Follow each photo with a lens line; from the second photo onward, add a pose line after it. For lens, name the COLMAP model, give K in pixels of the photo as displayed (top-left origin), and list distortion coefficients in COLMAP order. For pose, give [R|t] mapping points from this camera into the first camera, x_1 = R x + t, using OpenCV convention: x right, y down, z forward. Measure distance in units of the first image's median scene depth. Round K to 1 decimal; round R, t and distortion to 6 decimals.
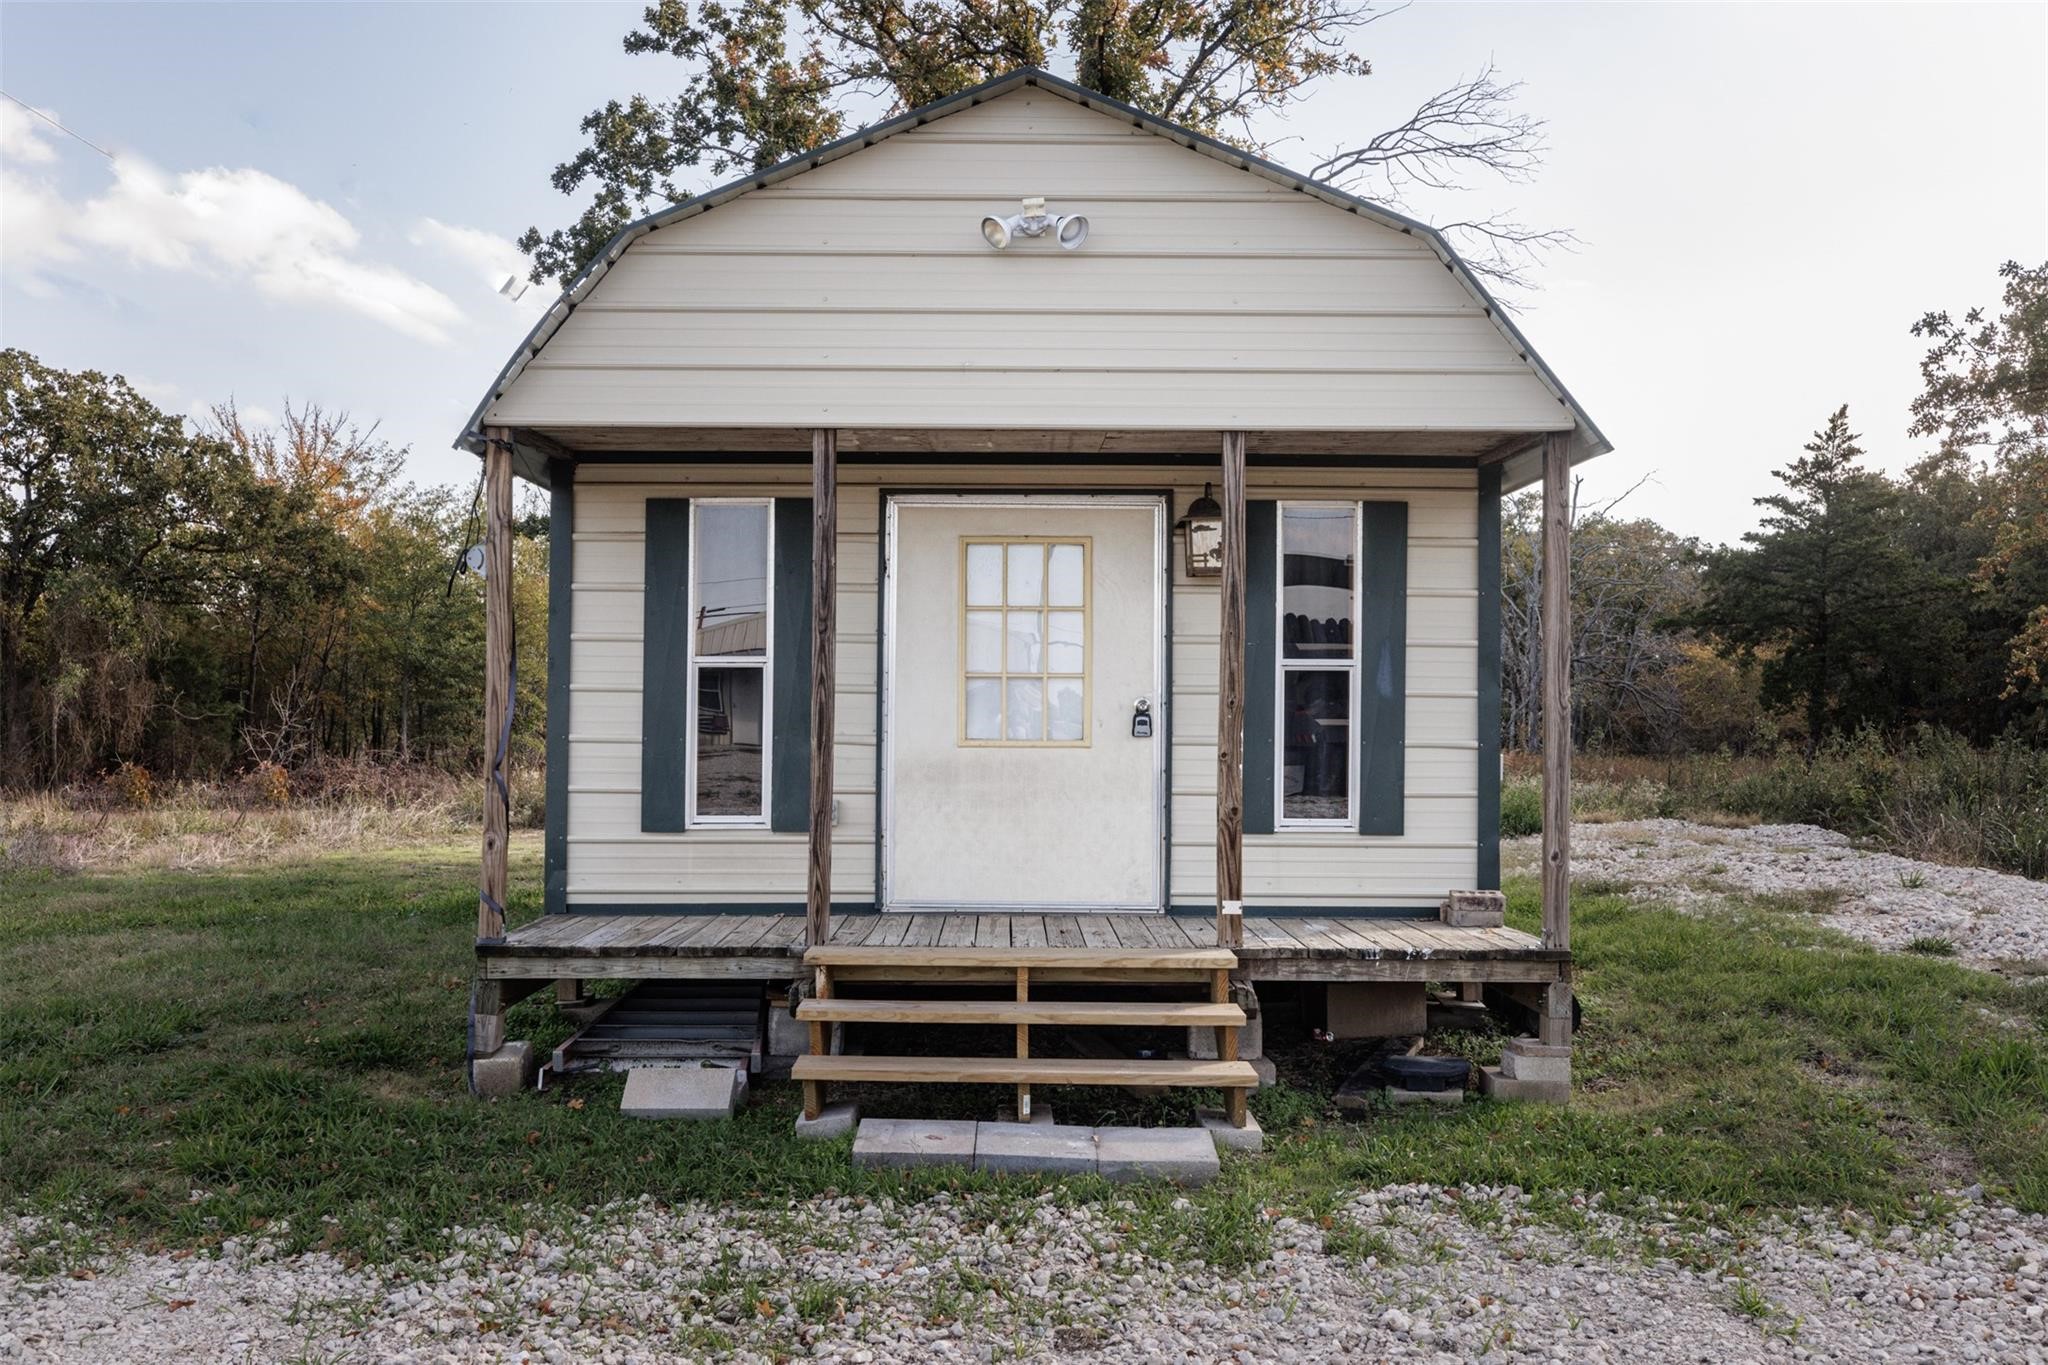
lens RADIAL K [[2071.7, 0, 1024.0], [0, 2071.7, 682.5], [0, 0, 1]] dist [0.002252, 0.004930]
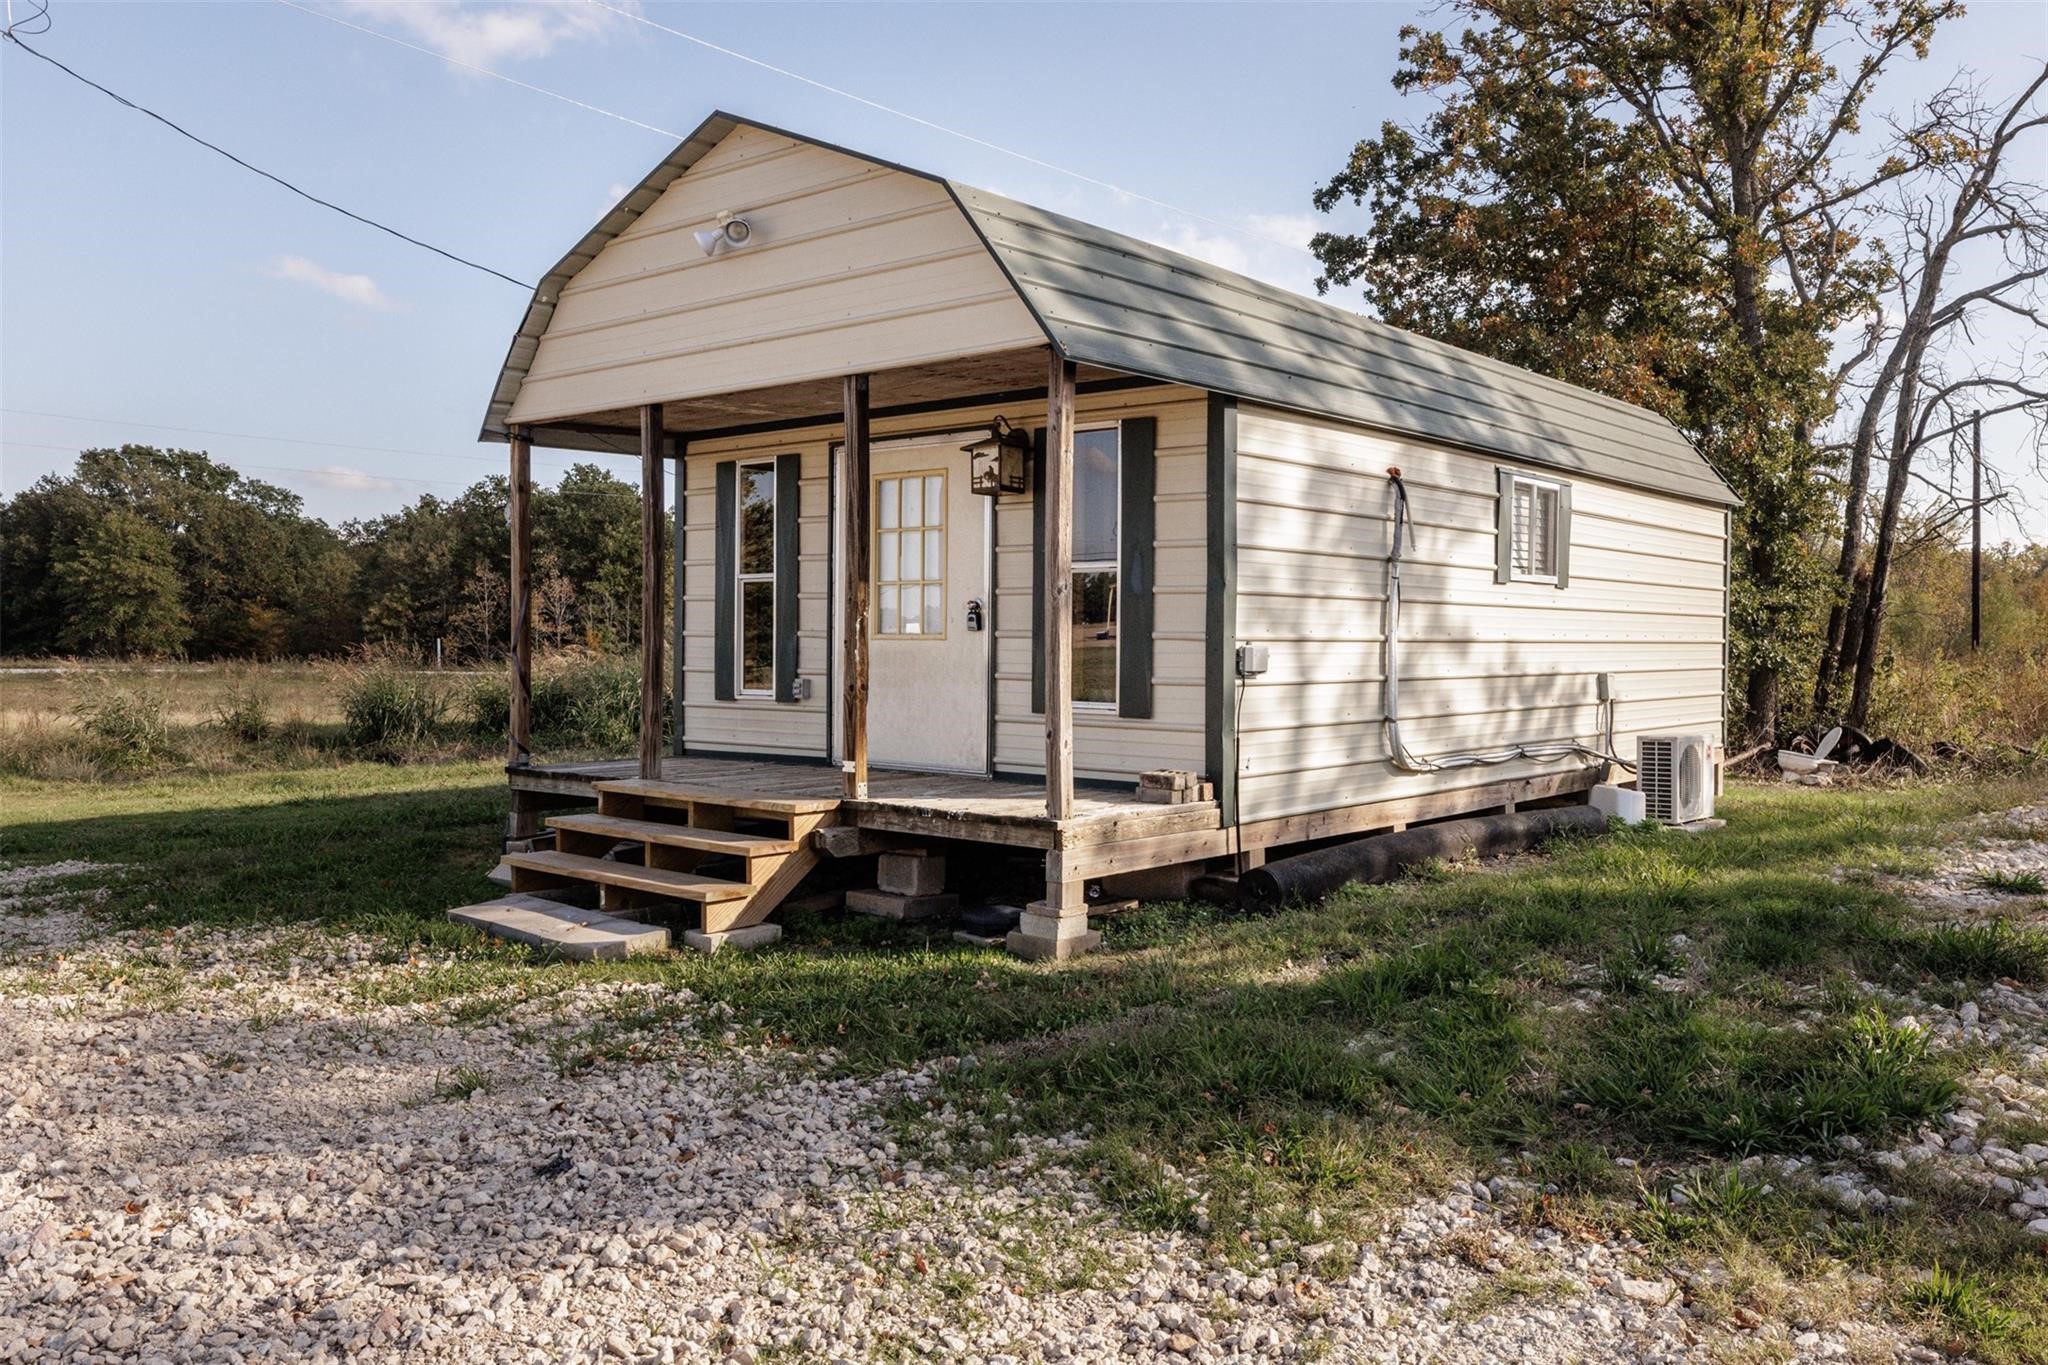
lens RADIAL K [[1646.4, 0, 1024.0], [0, 1646.4, 682.5], [0, 0, 1]] dist [-0.061732, 0.001211]
pose [[0.764079, 0.017107, -0.644895, 0.696935], [0.011335, 0.999138, 0.039933, 0.018182], [0.645023, -0.037822, 0.763227, 0.282278]]
